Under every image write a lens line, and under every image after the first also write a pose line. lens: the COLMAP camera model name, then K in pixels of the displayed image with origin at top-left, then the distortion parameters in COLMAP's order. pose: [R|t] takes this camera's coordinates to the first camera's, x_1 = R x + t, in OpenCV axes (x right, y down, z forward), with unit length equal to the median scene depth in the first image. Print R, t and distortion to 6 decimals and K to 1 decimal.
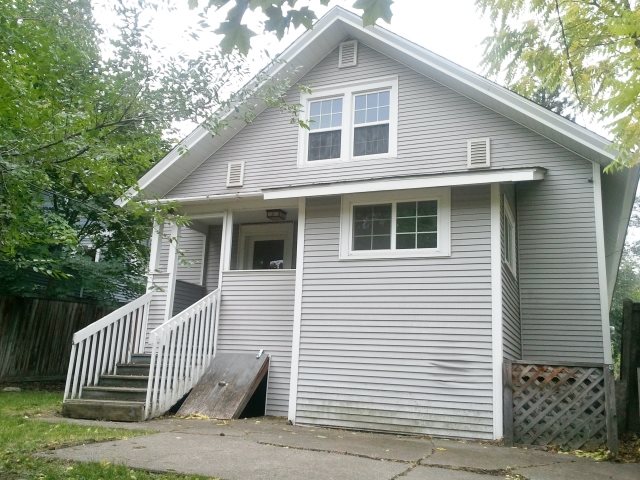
lens RADIAL K [[615.8, 0, 308.0], [0, 615.8, 239.9], [0, 0, 1]] dist [0.116674, -0.256764]
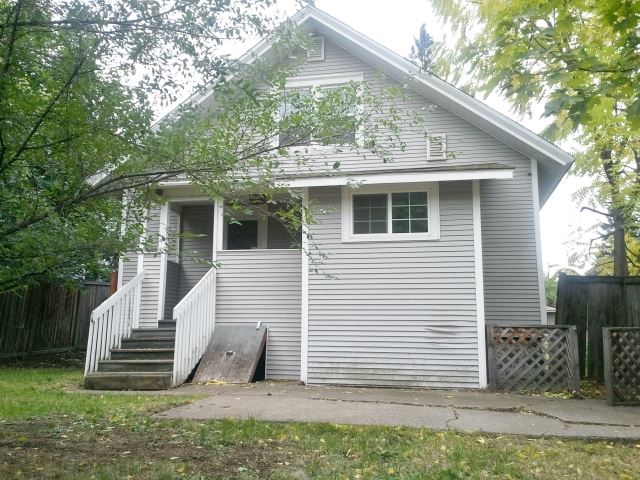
lens RADIAL K [[615.8, 0, 308.0], [0, 615.8, 239.9], [0, 0, 1]] dist [0.116674, -0.256764]
pose [[0.979942, -0.002602, 0.199268, -0.246191], [-0.007439, 0.998740, 0.049625, -0.029224], [-0.199146, -0.050111, 0.978688, -0.114154]]
